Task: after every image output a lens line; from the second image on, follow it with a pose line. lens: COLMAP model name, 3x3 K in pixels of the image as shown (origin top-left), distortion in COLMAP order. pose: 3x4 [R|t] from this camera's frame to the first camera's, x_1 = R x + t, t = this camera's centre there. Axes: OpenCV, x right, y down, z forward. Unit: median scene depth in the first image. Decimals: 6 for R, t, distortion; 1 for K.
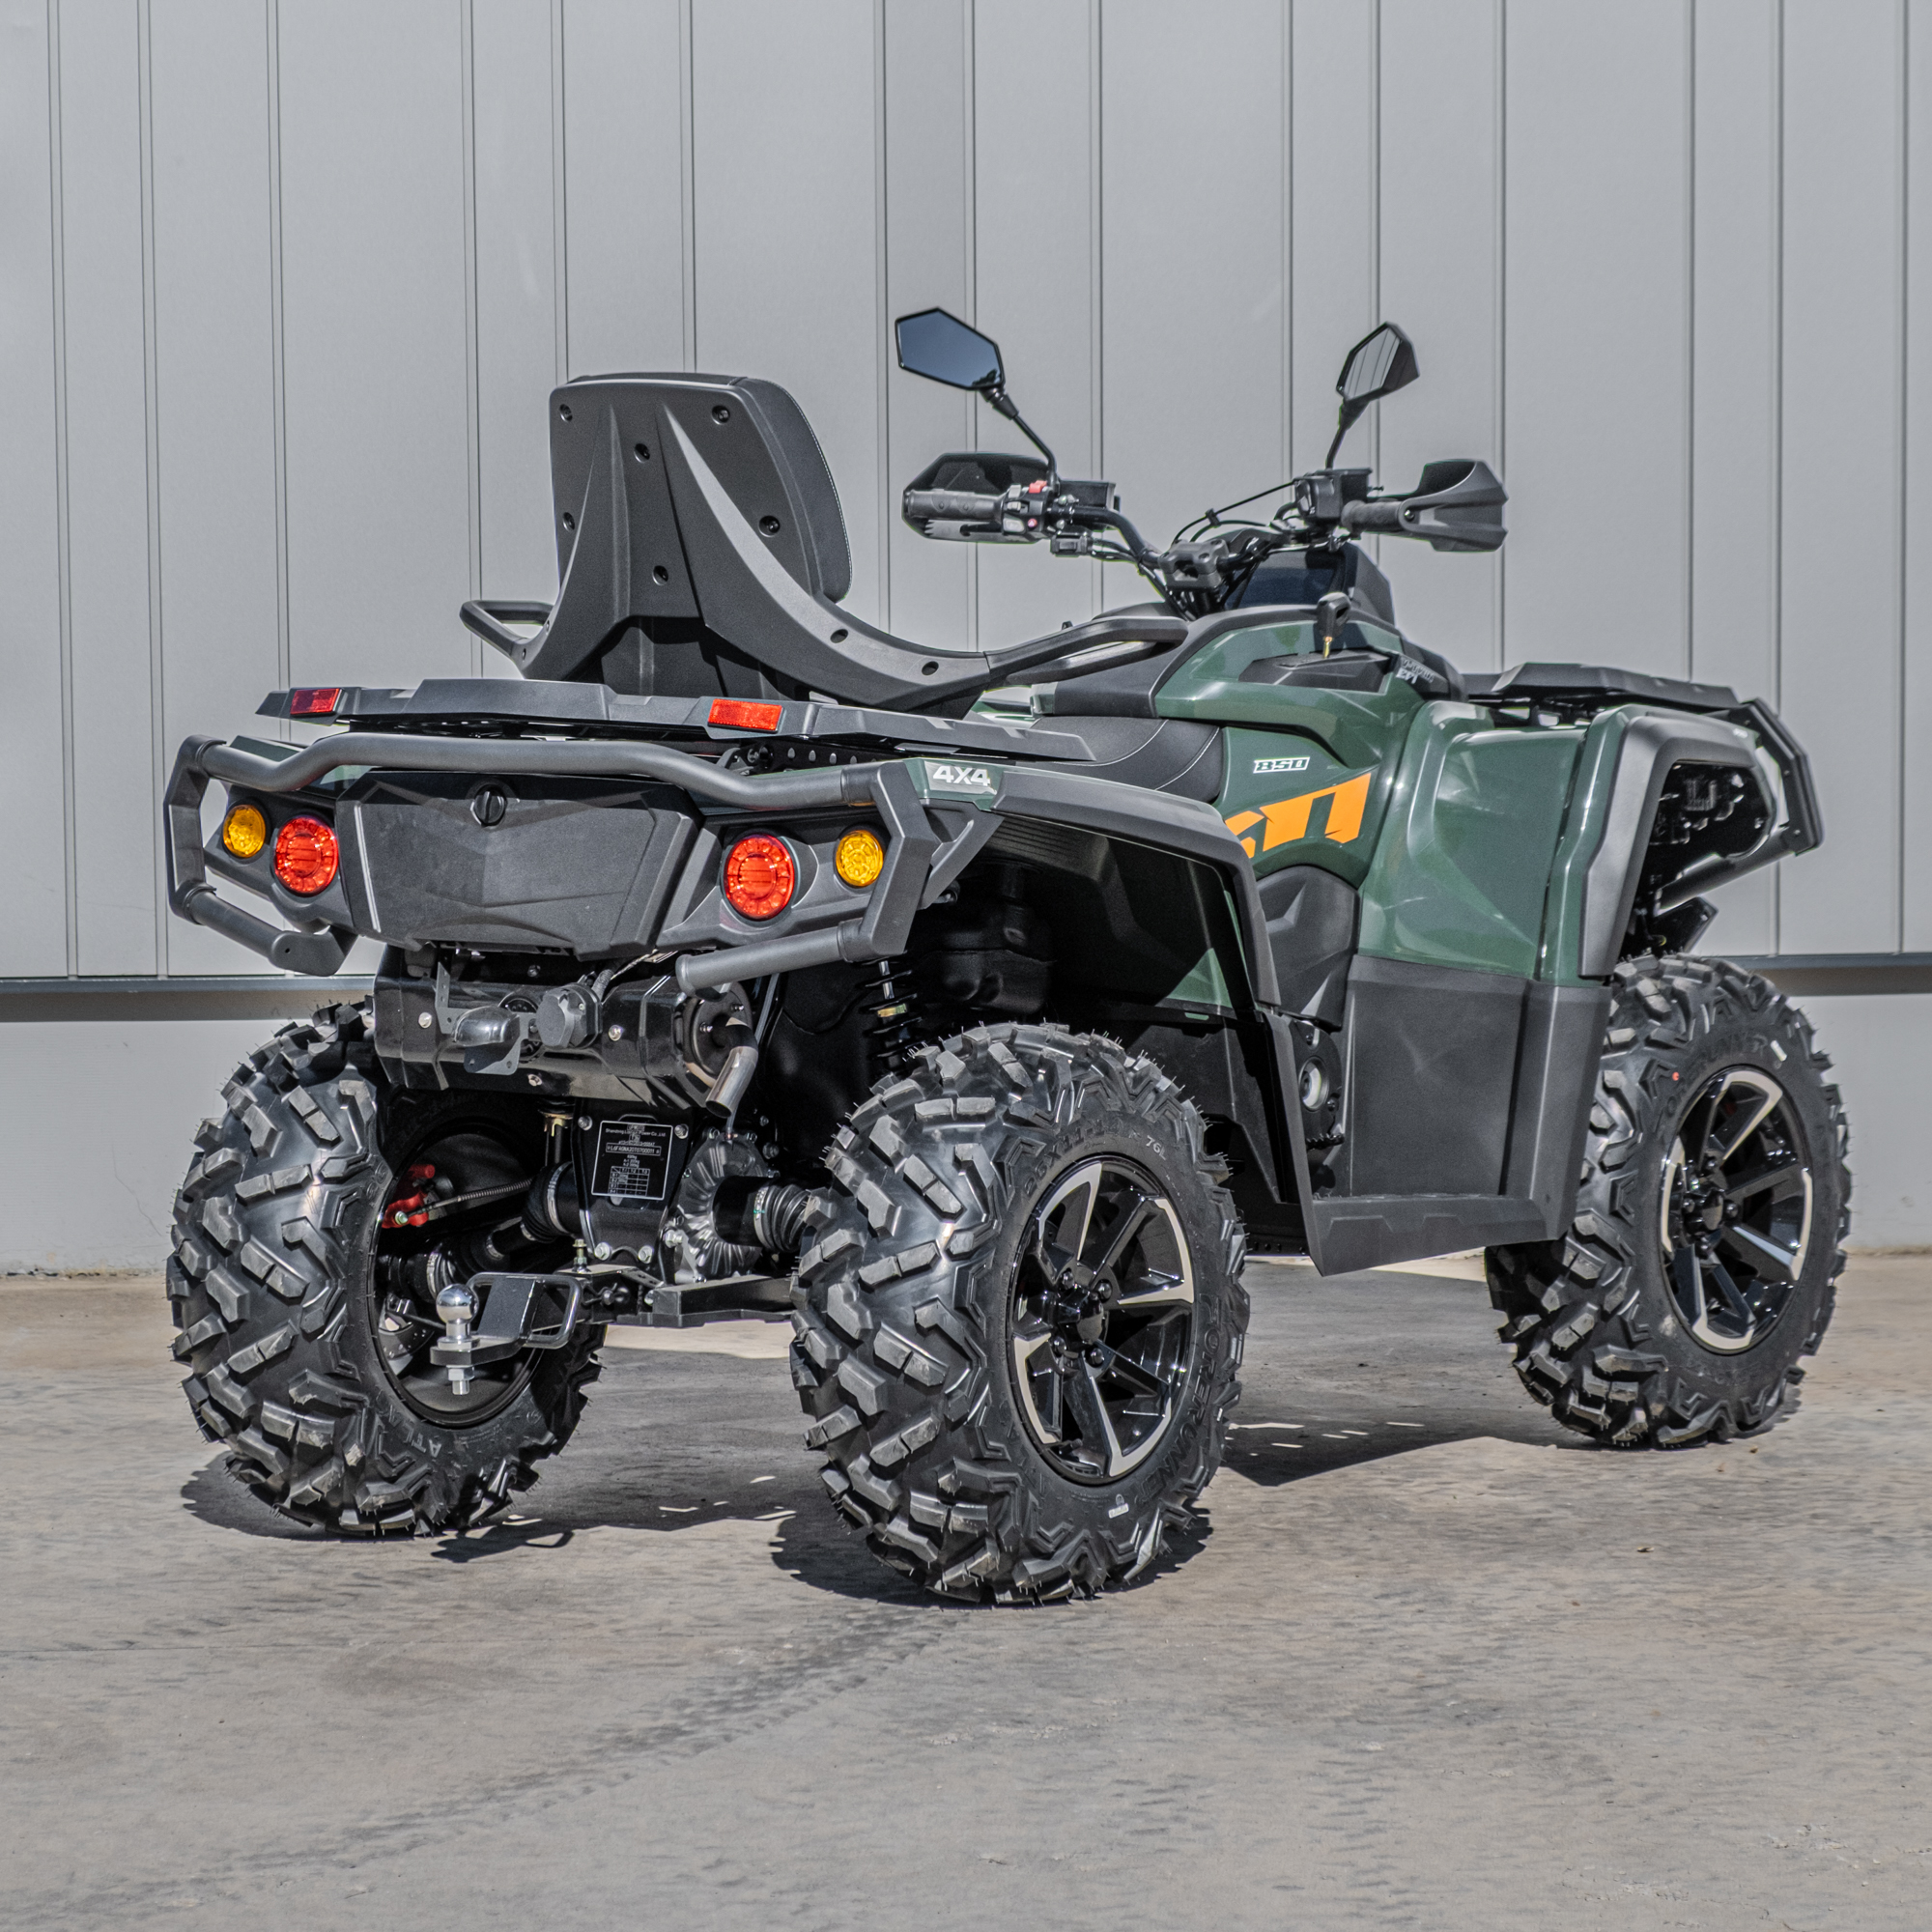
lens RADIAL K [[6231.0, 0, 966.0], [0, 6231.0, 966.0], [0, 0, 1]] dist [1.204654, -1.148635]
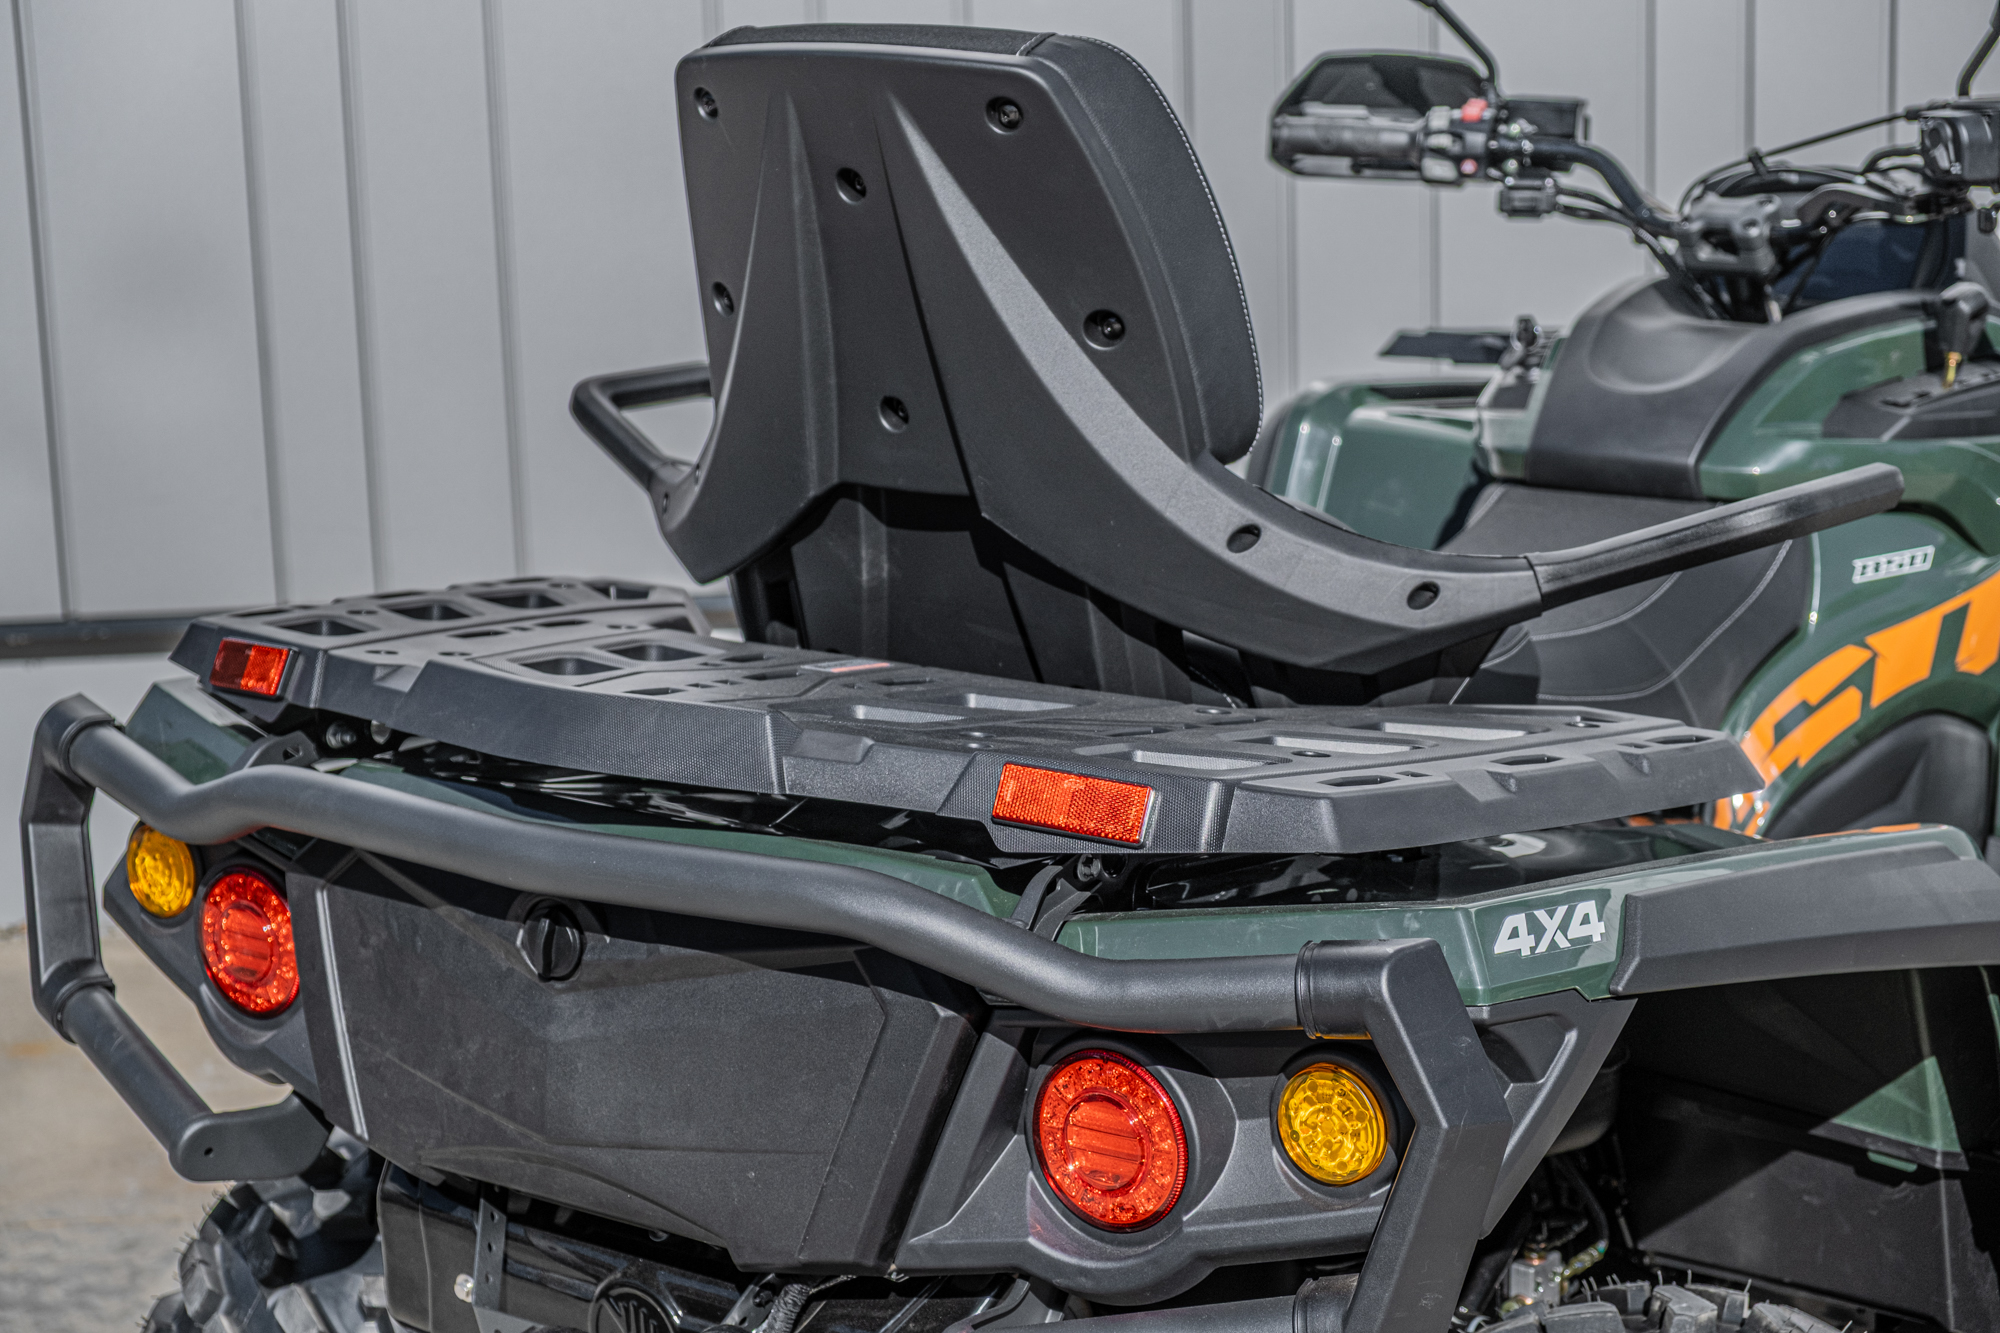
lens RADIAL K [[3742.0, 0, 1132.4], [0, 3742.0, 665.2], [0, 0, 1]] dist [0.137985, -0.340323]
pose [[0.999749, -0.021571, -0.006072, -0.027122], [0.022172, 0.991462, 0.128494, -0.079885], [0.003248, -0.128597, 0.991692, 0.680984]]
